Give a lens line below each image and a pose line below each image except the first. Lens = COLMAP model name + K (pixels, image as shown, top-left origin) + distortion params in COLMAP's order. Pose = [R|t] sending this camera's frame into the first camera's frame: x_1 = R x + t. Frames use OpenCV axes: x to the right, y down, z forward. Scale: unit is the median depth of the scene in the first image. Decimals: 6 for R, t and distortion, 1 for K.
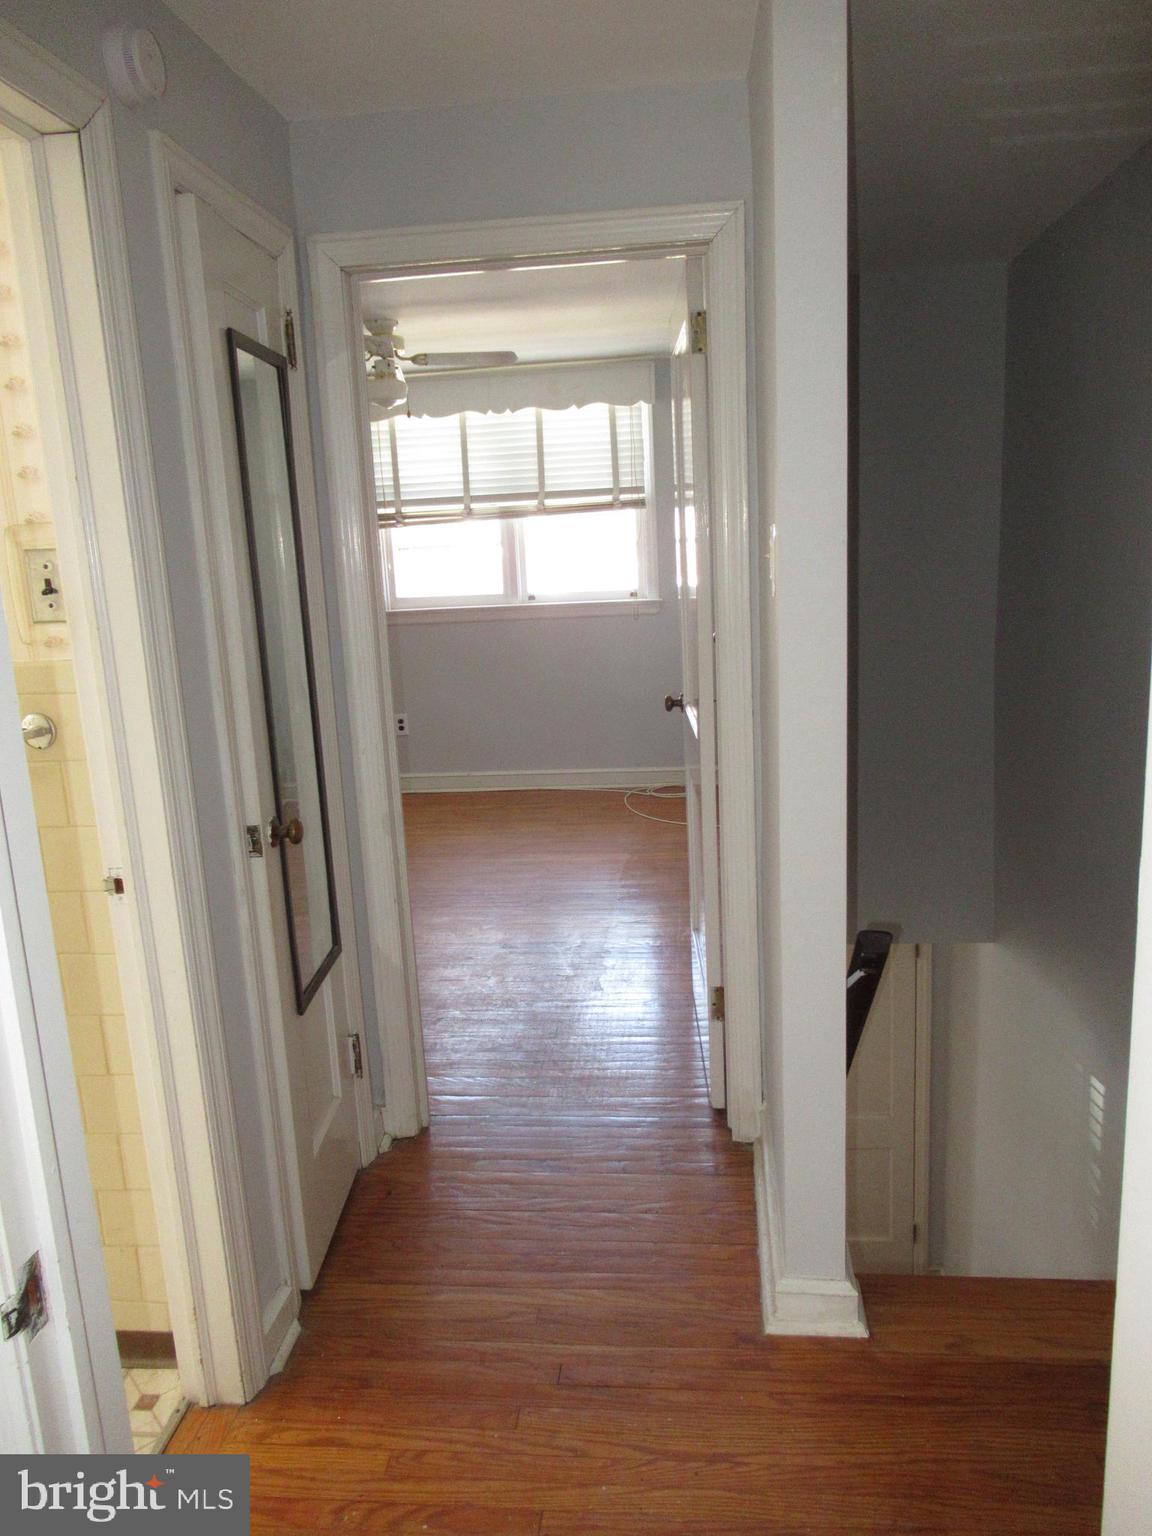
lens RADIAL K [[1142.4, 0, 580.6], [0, 1142.4, 768.9], [0, 0, 1]] dist [-0.007381, 0.001924]
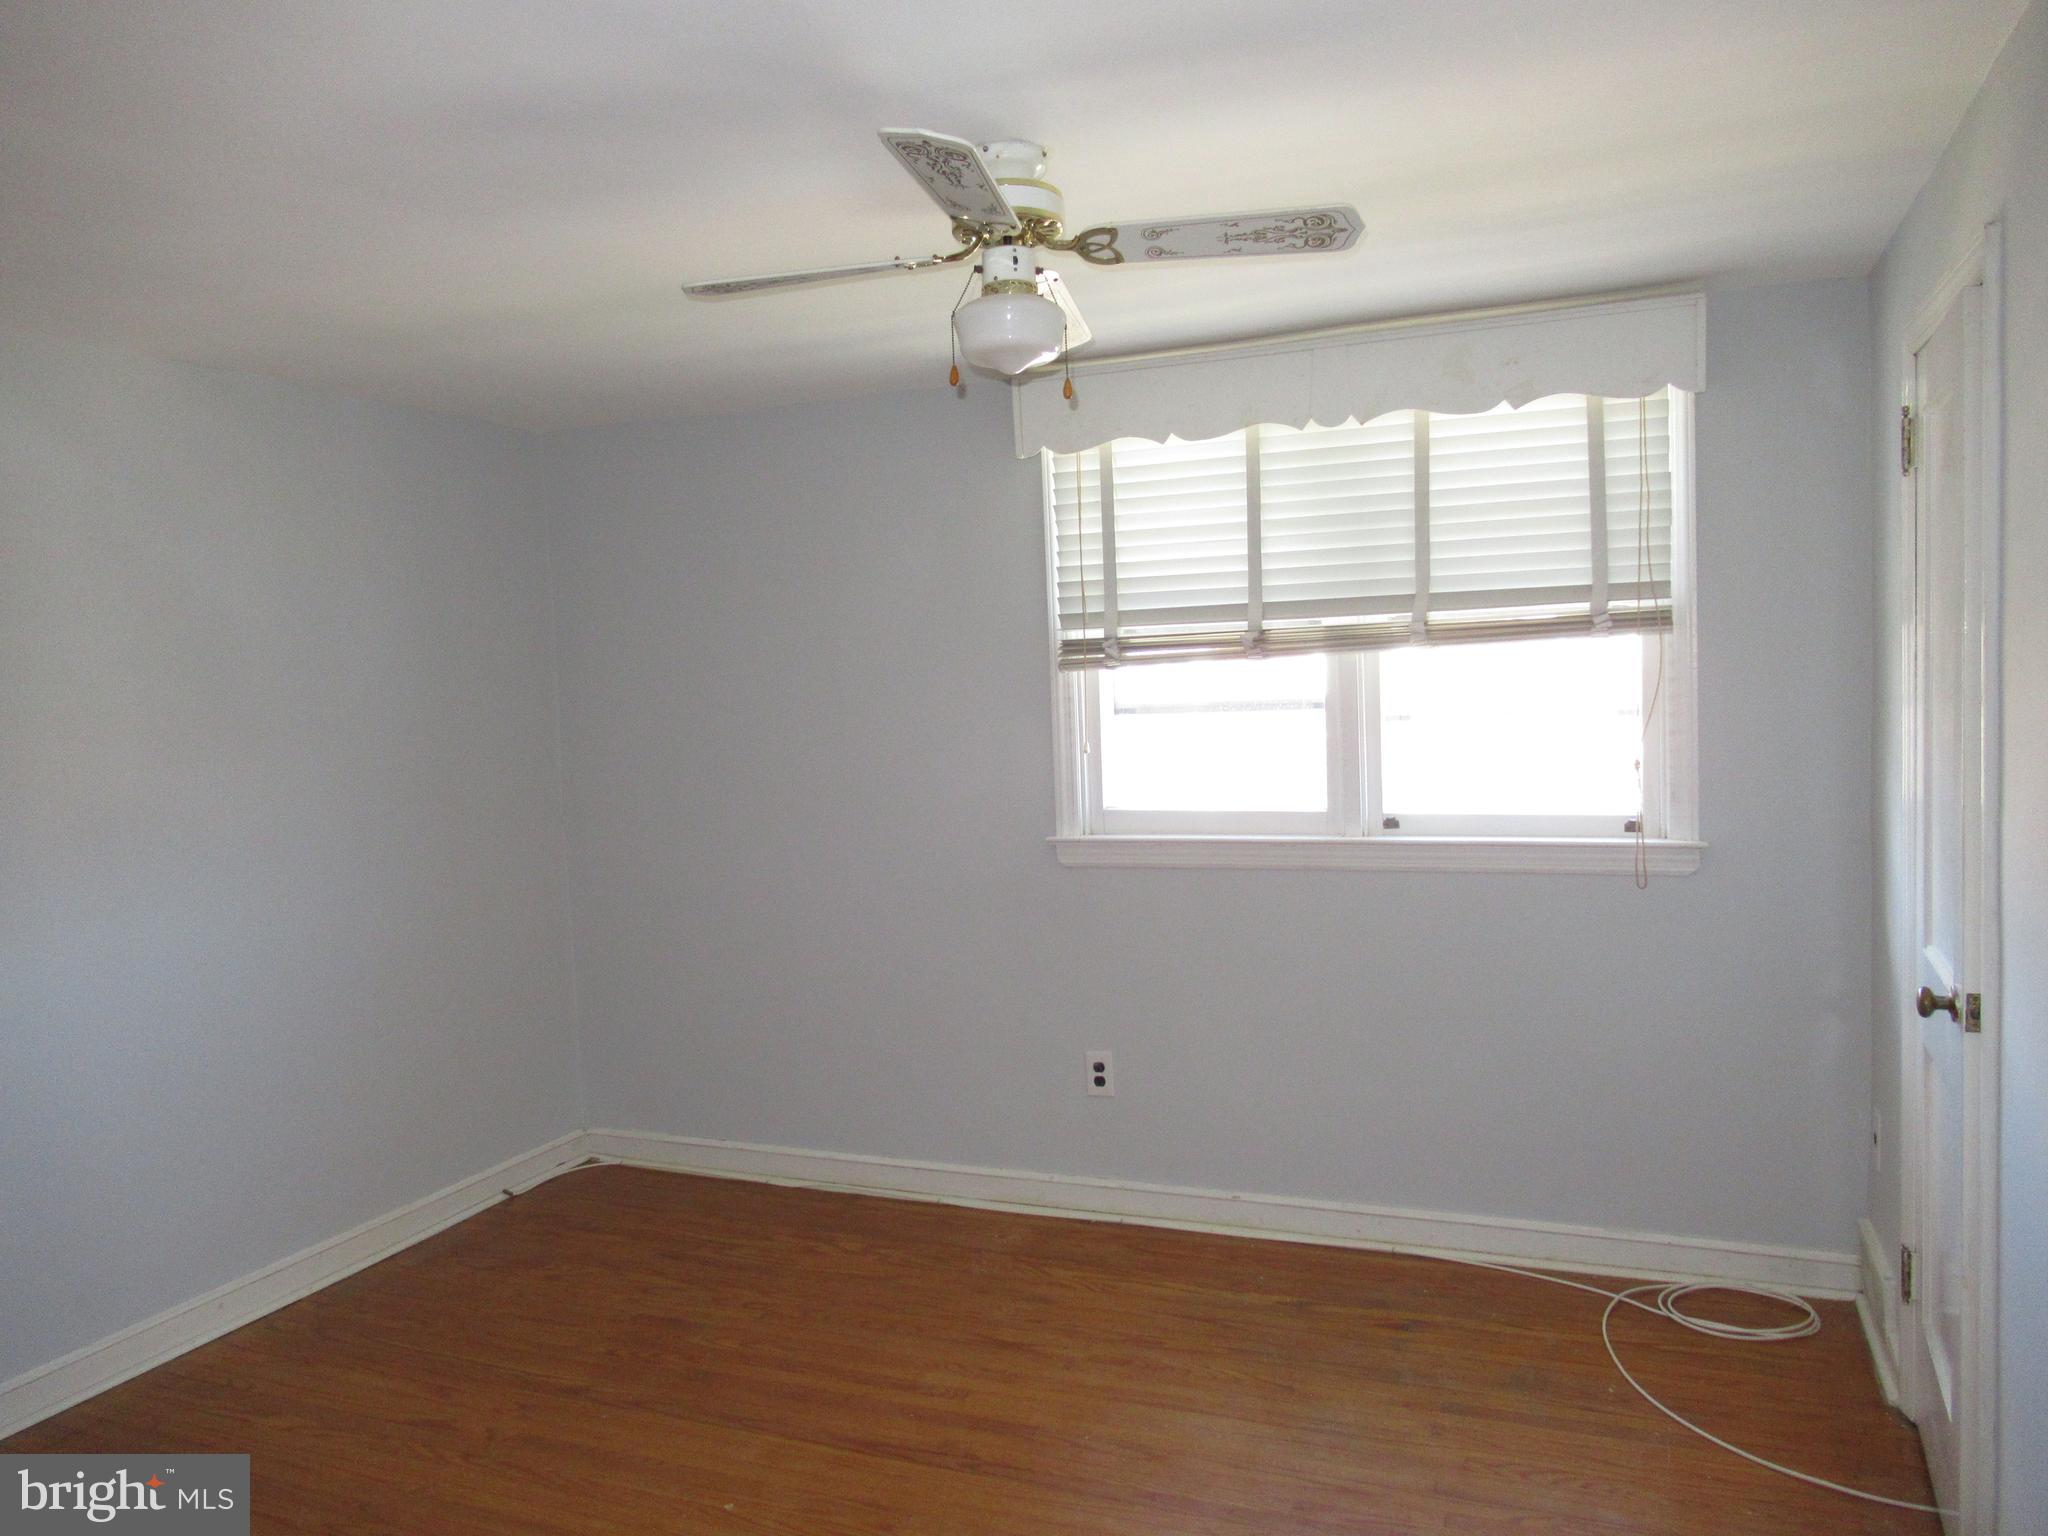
lens RADIAL K [[1523.2, 0, 1019.5], [0, 1523.2, 768.2], [0, 0, 1]] dist [-0.007381, 0.001924]
pose [[0.956814, 0.031067, -0.289035, -0.010467], [-0.068784, 0.990234, -0.121264, -0.091612], [0.282445, 0.135908, 0.949607, 0.397331]]
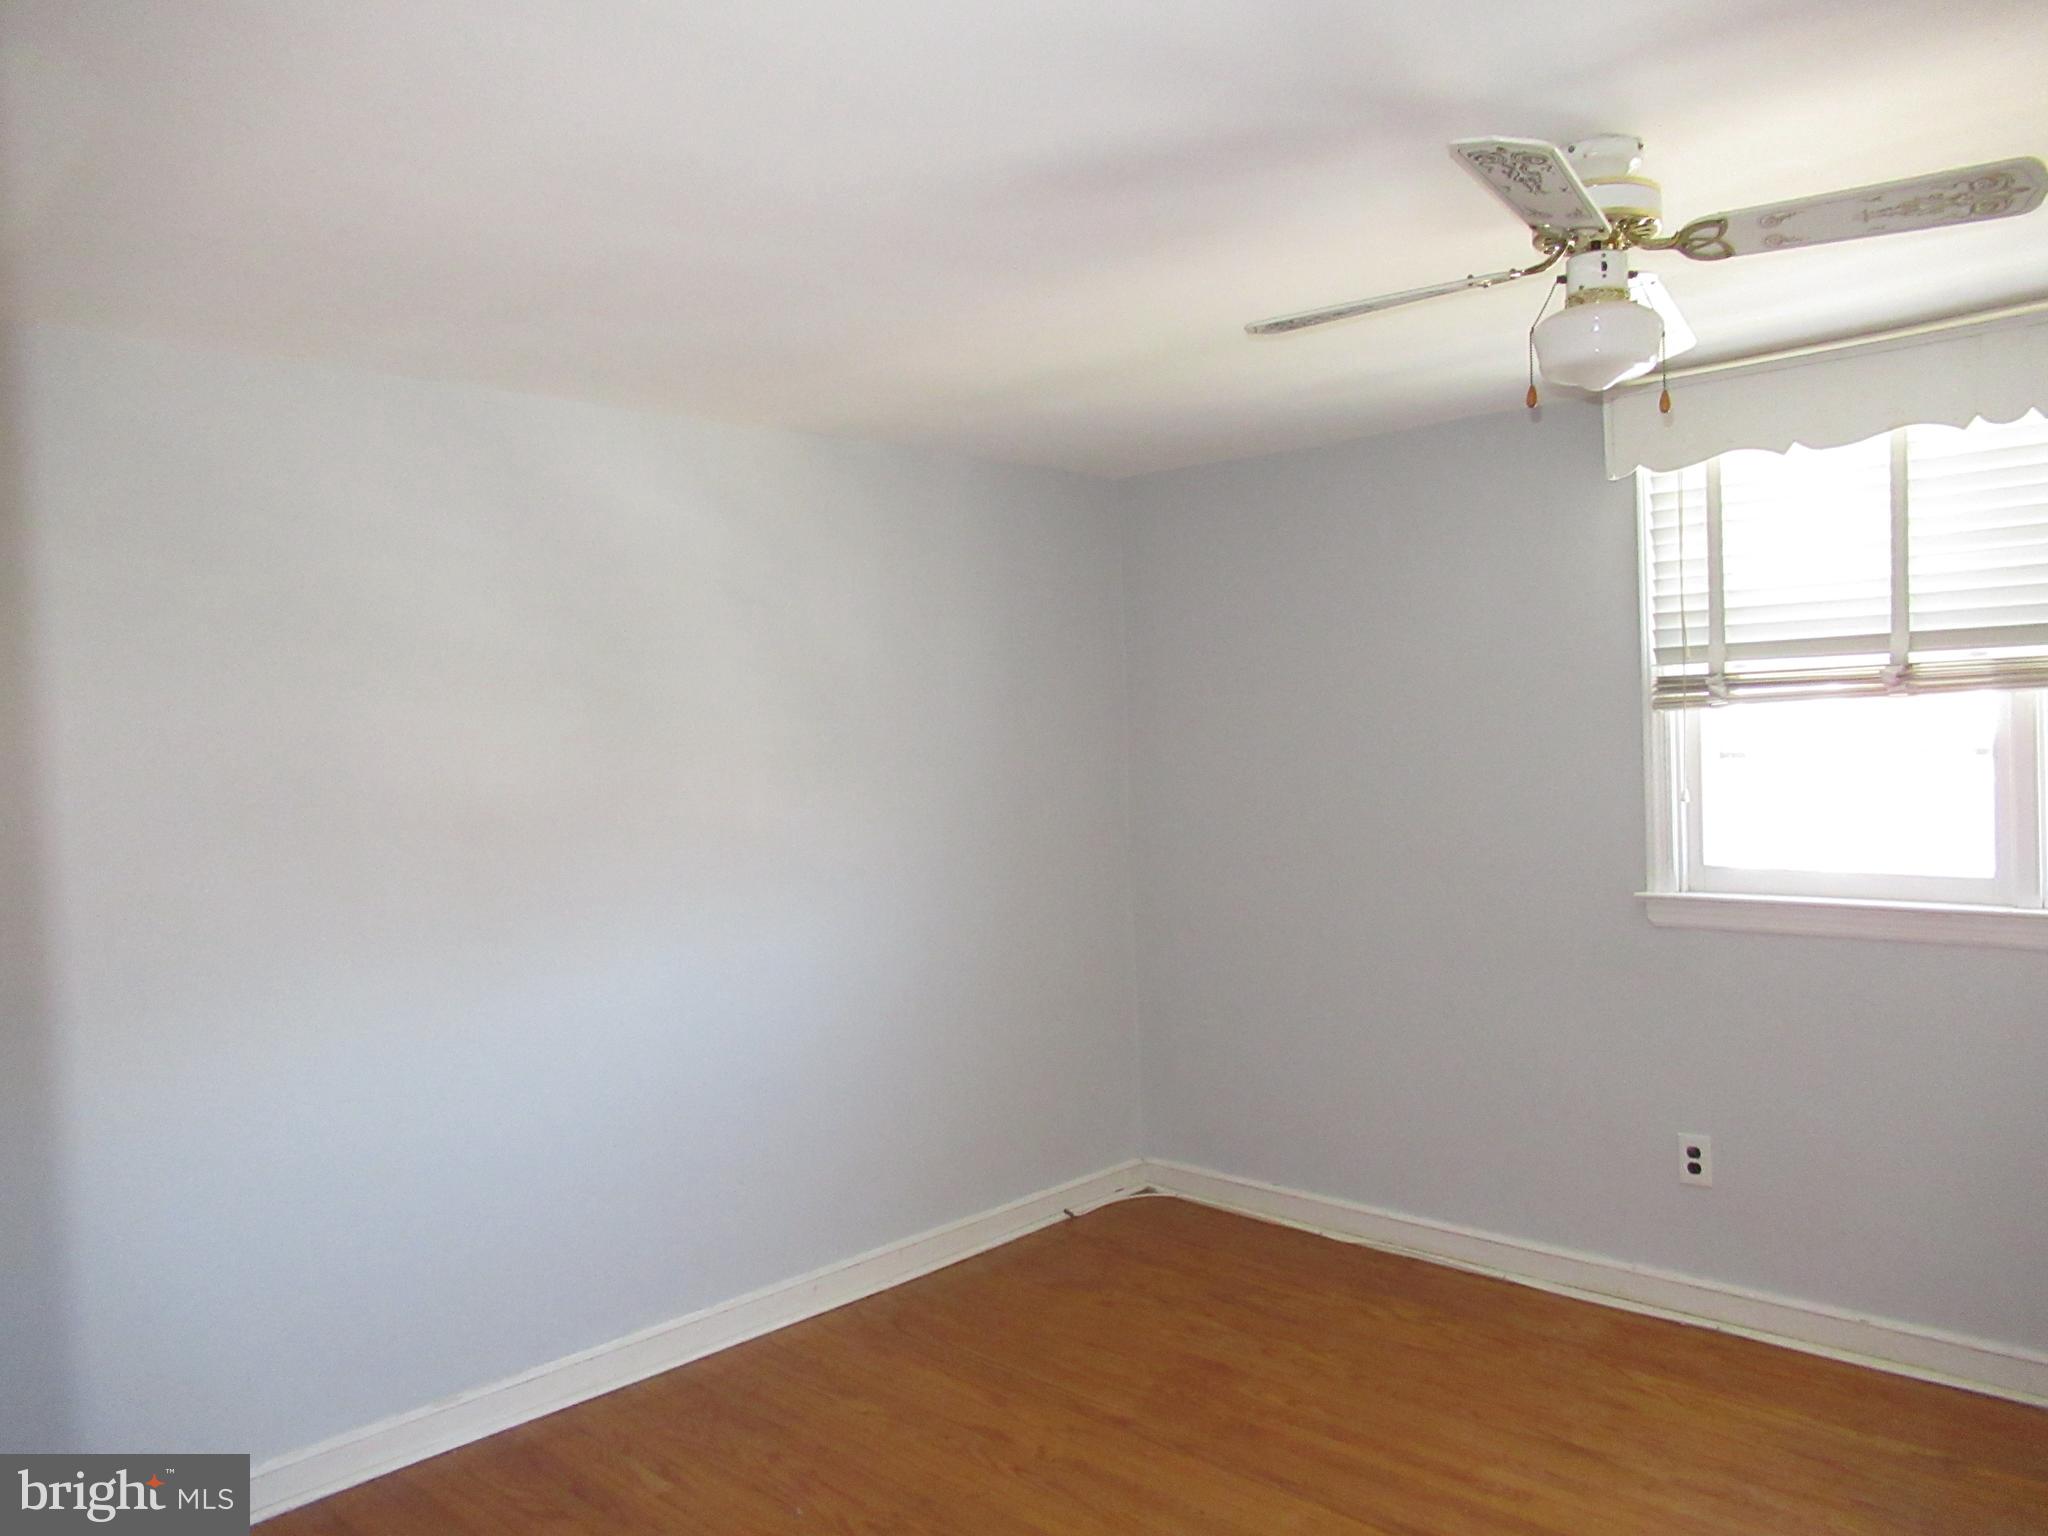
lens RADIAL K [[1523.2, 0, 1024.5], [0, 1523.2, 769.3], [0, 0, 1]] dist [-0.007381, 0.001924]
pose [[0.787361, 0.040248, -0.615177, -0.011727], [-0.130941, 0.986017, -0.103080, -0.097477], [0.602426, 0.161713, 0.781621, 0.409609]]
